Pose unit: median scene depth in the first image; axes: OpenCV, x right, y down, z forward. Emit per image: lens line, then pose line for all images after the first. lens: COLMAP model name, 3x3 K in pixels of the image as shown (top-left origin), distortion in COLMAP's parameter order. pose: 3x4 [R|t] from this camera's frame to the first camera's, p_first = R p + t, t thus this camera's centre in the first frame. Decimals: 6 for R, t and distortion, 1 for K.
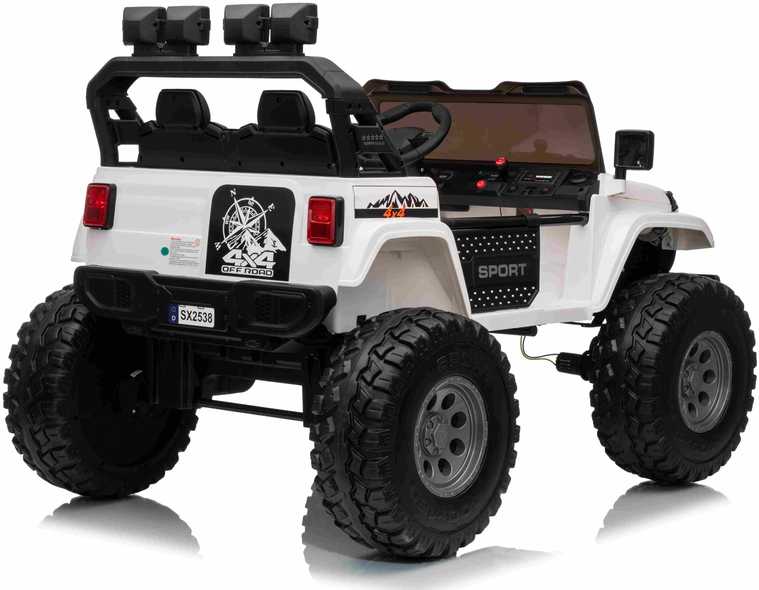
lens RADIAL K [[2021.7, 0, 379.5], [0, 2021.7, 295.0], [0, 0, 1]] dist [-0.034063, 0.800370]
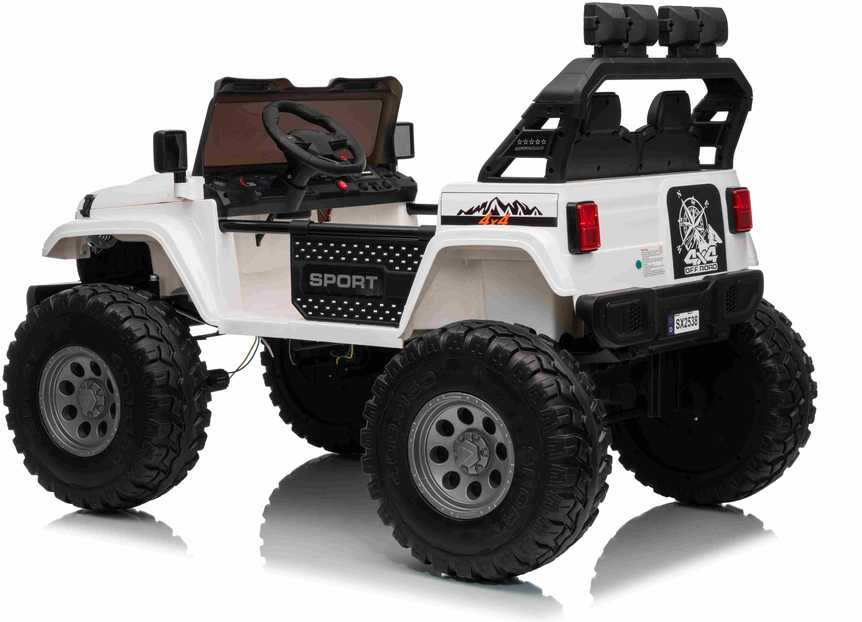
lens RADIAL K [[2255.9, 0, 431.0], [0, 2255.9, 311.0], [0, 0, 1]] dist [0.049419, 0.141992]
pose [[-0.072425, -0.118073, 0.990360, -1.178327], [0.102231, 0.986859, 0.125132, -0.146256], [-0.992121, 0.110308, -0.059402, 1.197901]]
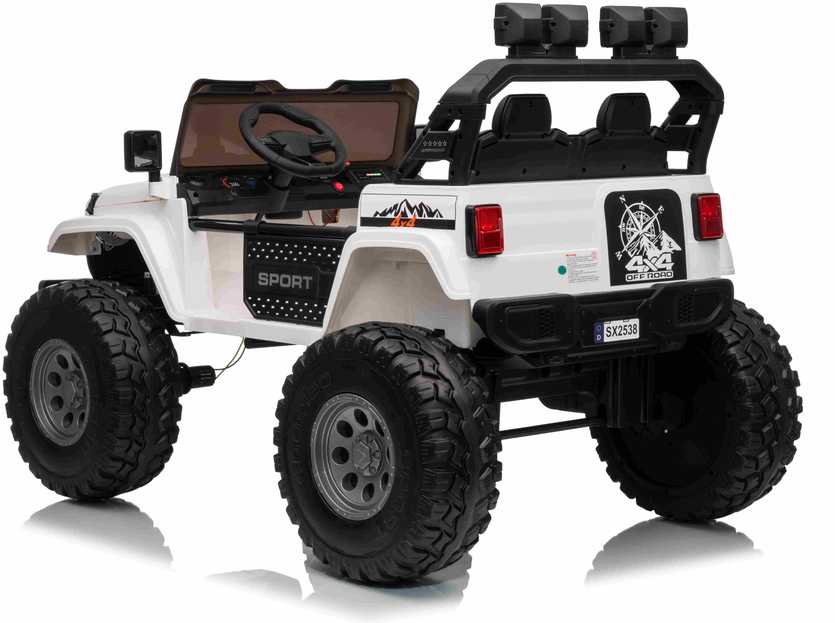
lens RADIAL K [[2267.4, 0, 417.5], [0, 2267.4, 311.5], [0, 0, 1]] dist [0.056102, 0.403251]
pose [[0.146786, -0.113634, 0.982619, -1.172017], [0.102640, 0.989767, 0.099128, -0.116007], [-0.983829, 0.086305, 0.156948, 0.933096]]
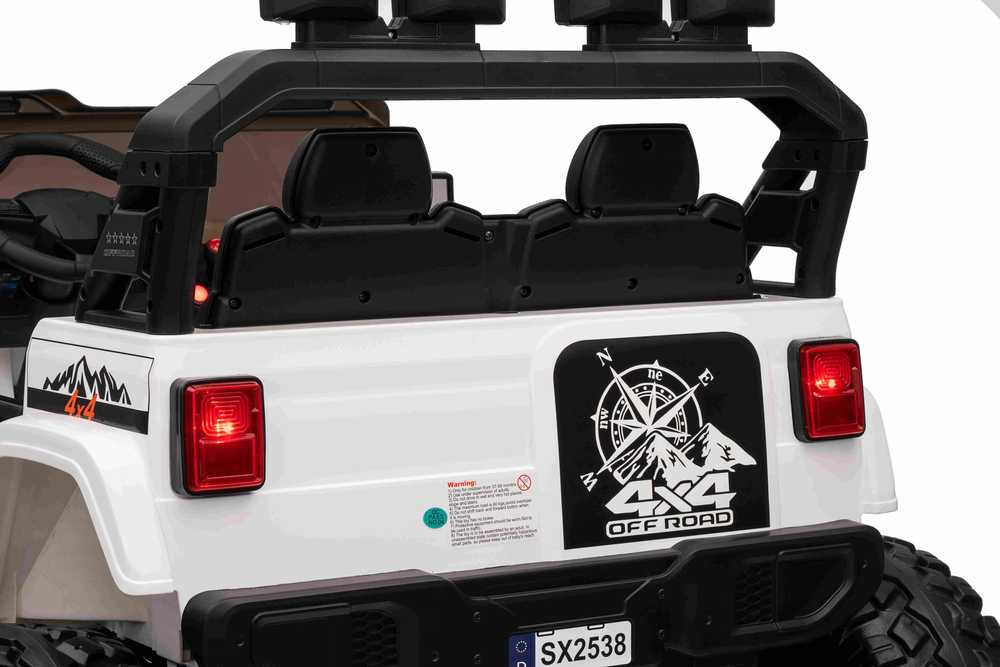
lens RADIAL K [[2651.5, 0, 500.0], [0, 2651.5, 333.5], [0, 0, 1]] dist [0.038101, 0.467972]
pose [[0.338576, -0.105445, 0.935012, -0.628465], [0.098695, 0.992199, 0.076155, -0.102896], [-0.935749, 0.066497, 0.346342, 0.821239]]
